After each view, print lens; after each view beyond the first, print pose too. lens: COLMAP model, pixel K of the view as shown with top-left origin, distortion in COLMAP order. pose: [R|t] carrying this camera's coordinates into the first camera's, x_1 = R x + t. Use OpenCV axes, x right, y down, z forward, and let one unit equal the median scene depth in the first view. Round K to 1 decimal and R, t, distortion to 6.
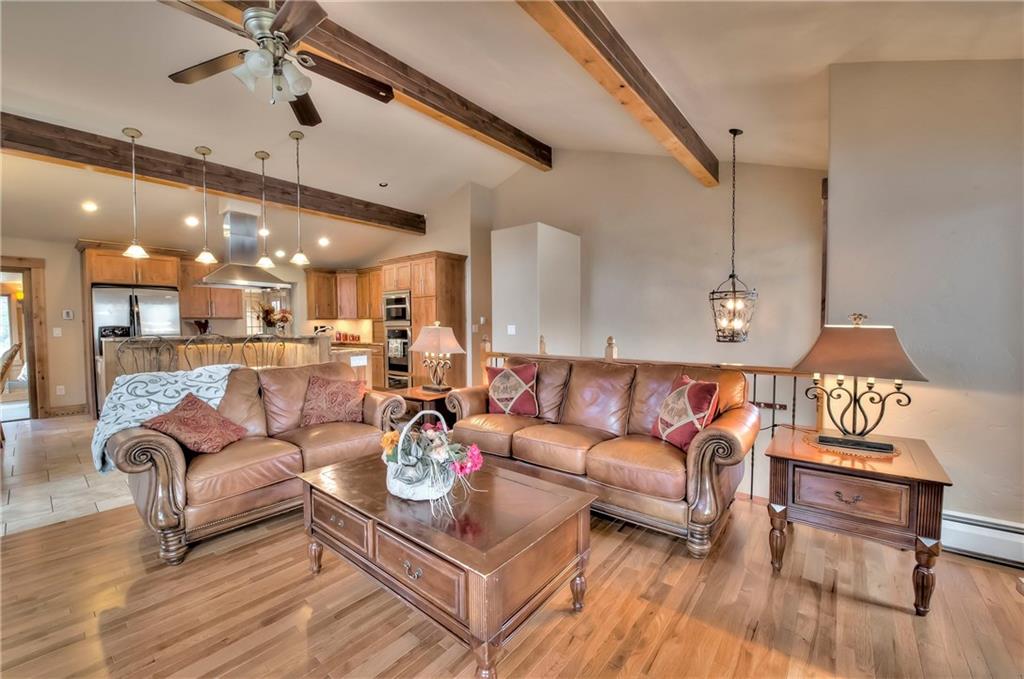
lens RADIAL K [[402.5, 0, 517.9], [0, 402.5, 339.1], [0, 0, 1]] dist [-0.020824, -0.000819]
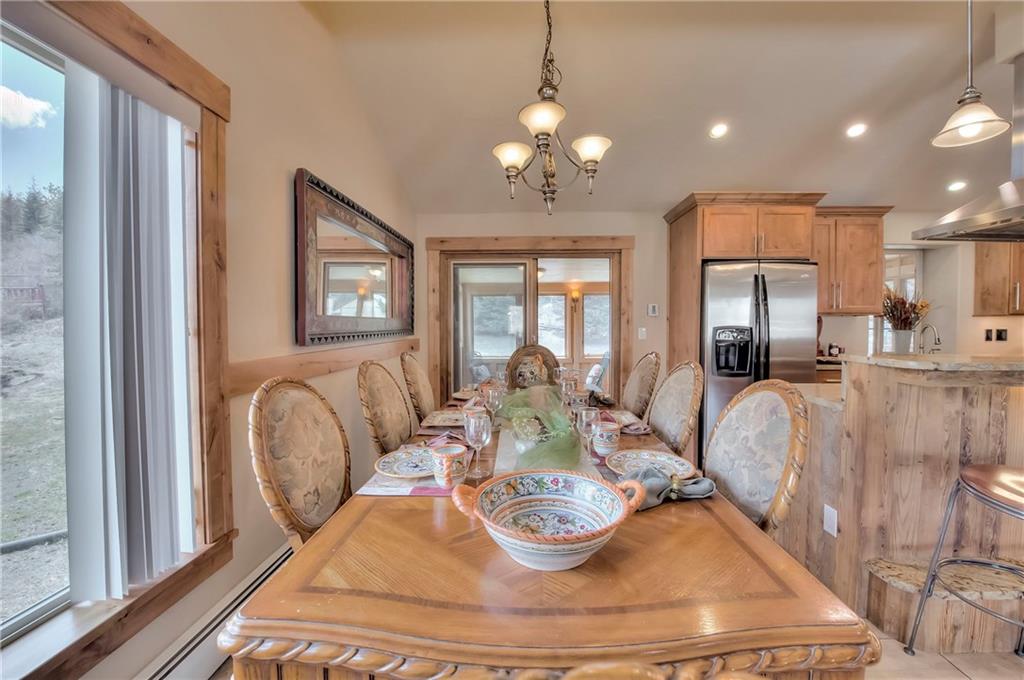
lens RADIAL K [[402.5, 0, 517.9], [0, 402.5, 339.6], [0, 0, 1]] dist [-0.020824, -0.000819]
pose [[0.598336, 0.034897, -0.800485, -0.714778], [-0.034186, 0.999253, 0.018009, -0.011718], [0.800516, 0.016590, 0.599082, 0.352196]]
